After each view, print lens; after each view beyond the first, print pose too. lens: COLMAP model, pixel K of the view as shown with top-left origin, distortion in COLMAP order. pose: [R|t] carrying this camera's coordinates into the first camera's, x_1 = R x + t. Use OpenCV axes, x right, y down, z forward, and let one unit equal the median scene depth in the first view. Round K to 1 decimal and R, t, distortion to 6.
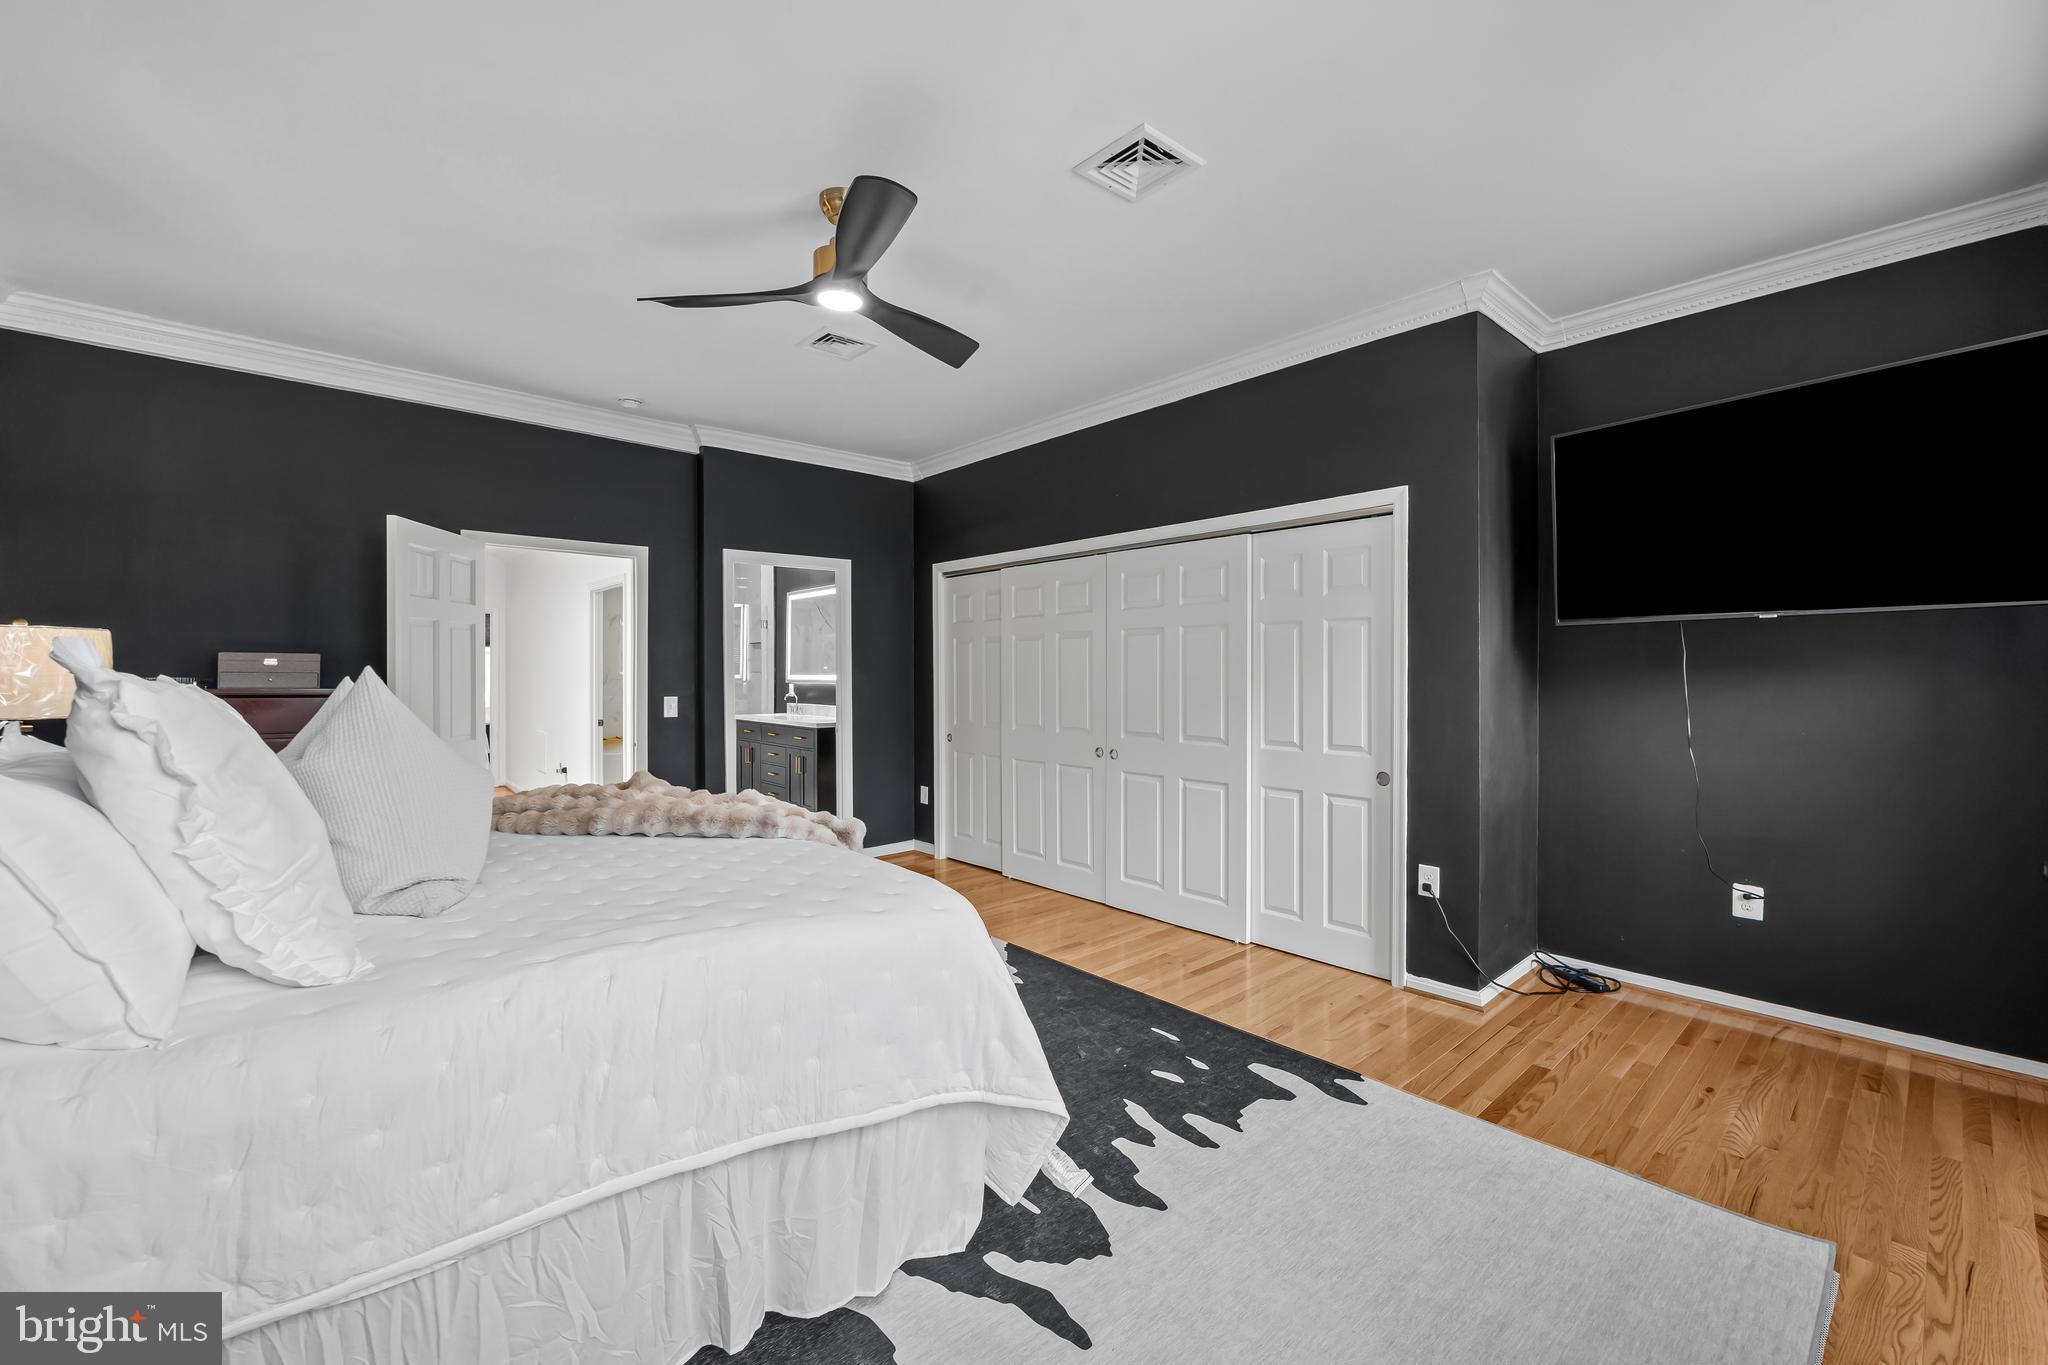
lens RADIAL K [[825.6, 0, 1026.2], [0, 825.6, 672.8], [0, 0, 1]] dist [-0.002842, -0.000394]
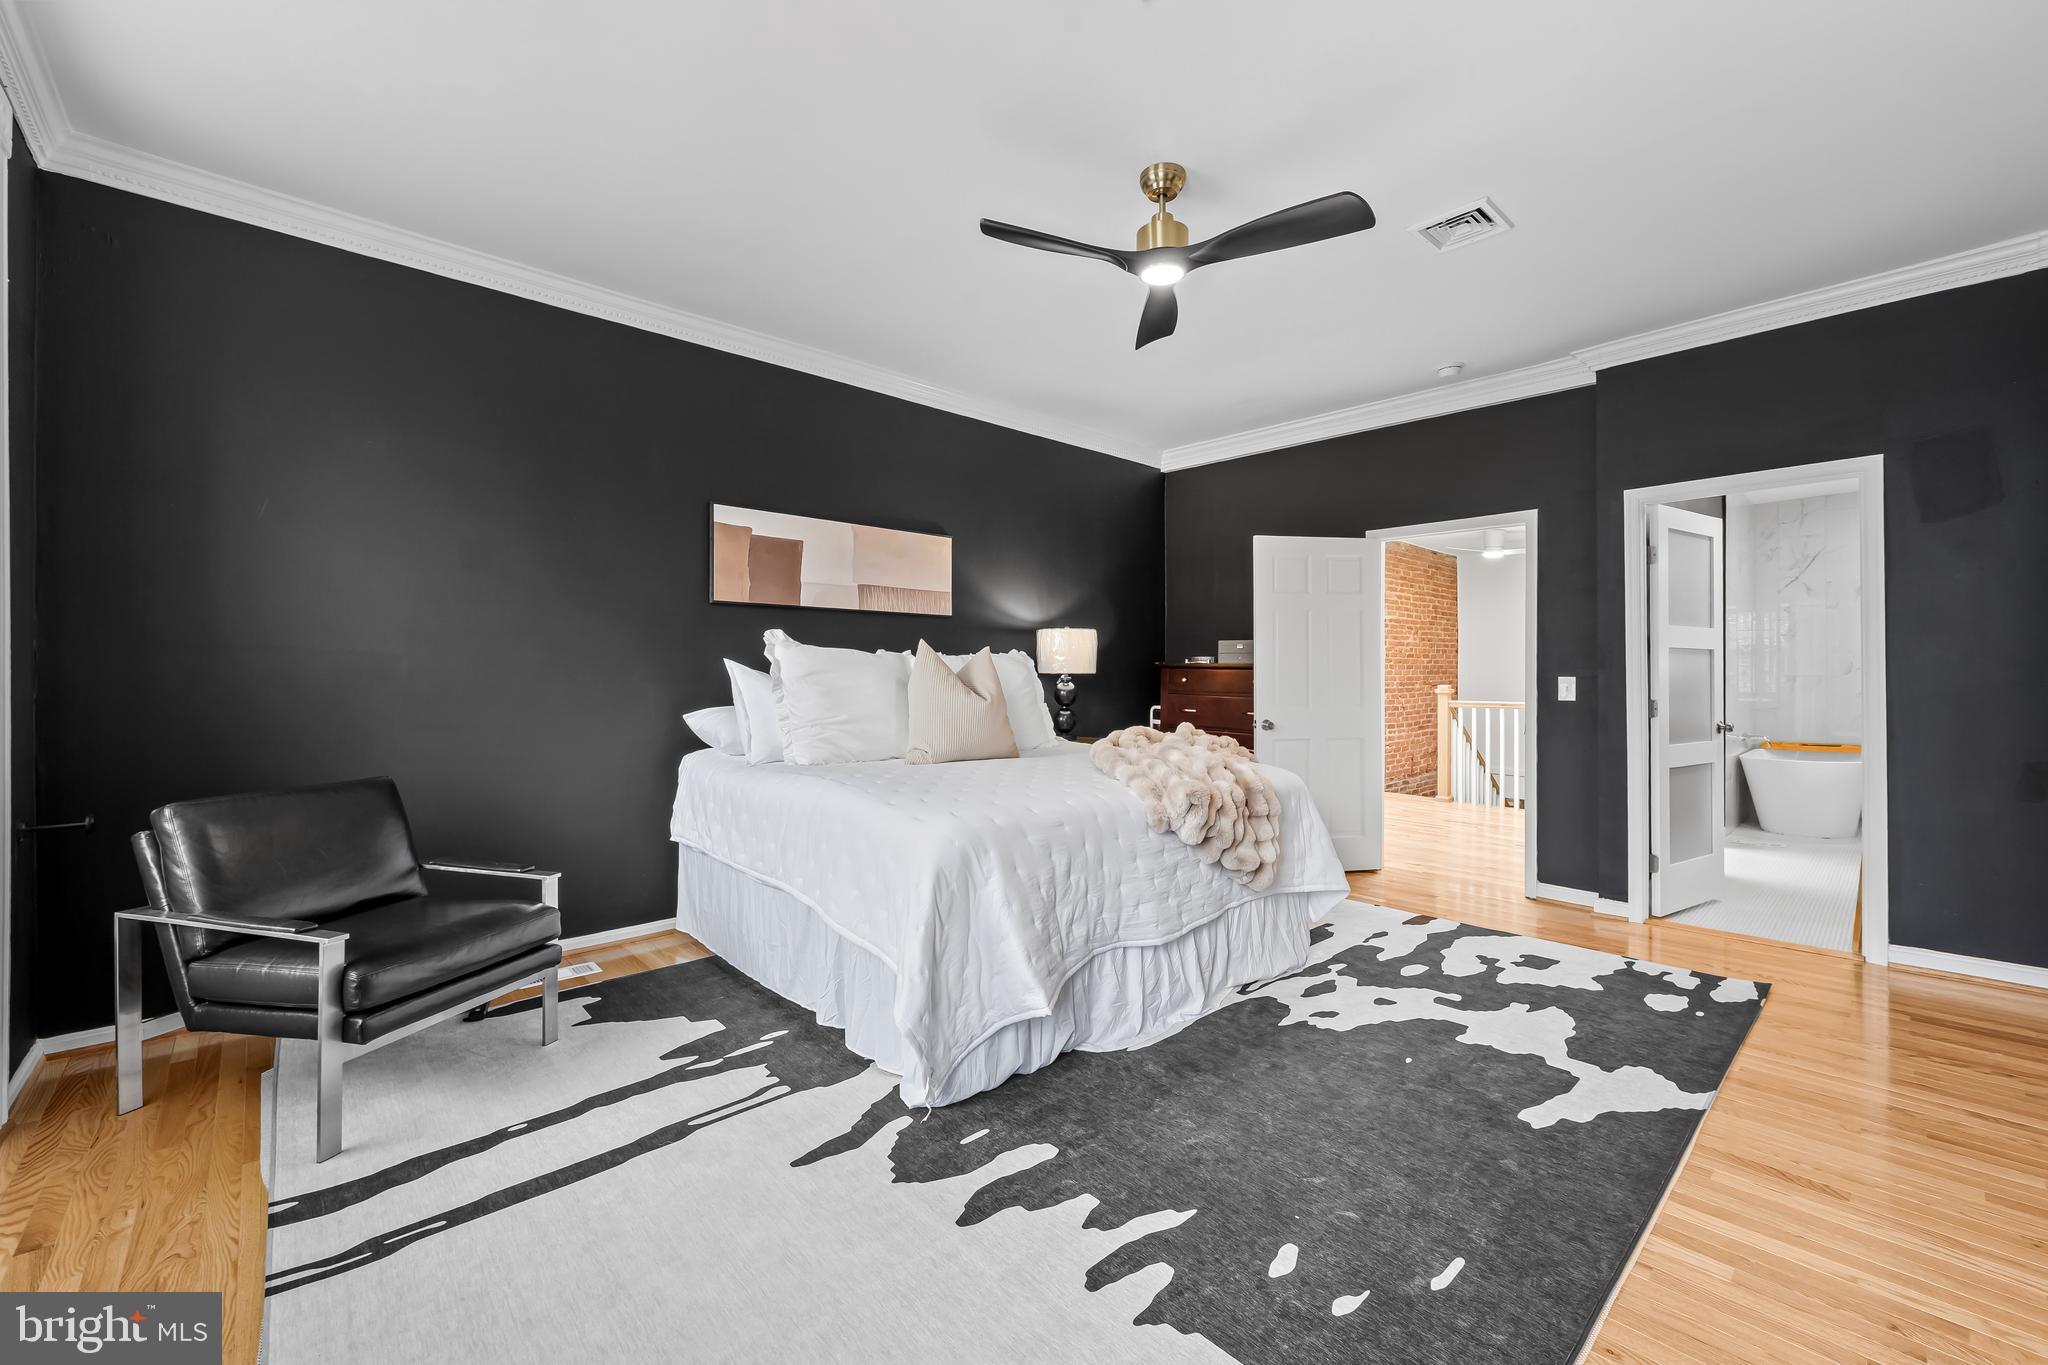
lens RADIAL K [[825.6, 0, 1026.2], [0, 825.6, 672.8], [0, 0, 1]] dist [-0.002842, -0.000394]
pose [[0.014648, 0.001626, -0.999891, 0.547063], [-0.001965, 0.999997, 0.001597, 0.031847], [0.999891, 0.001941, 0.014651, 0.552422]]
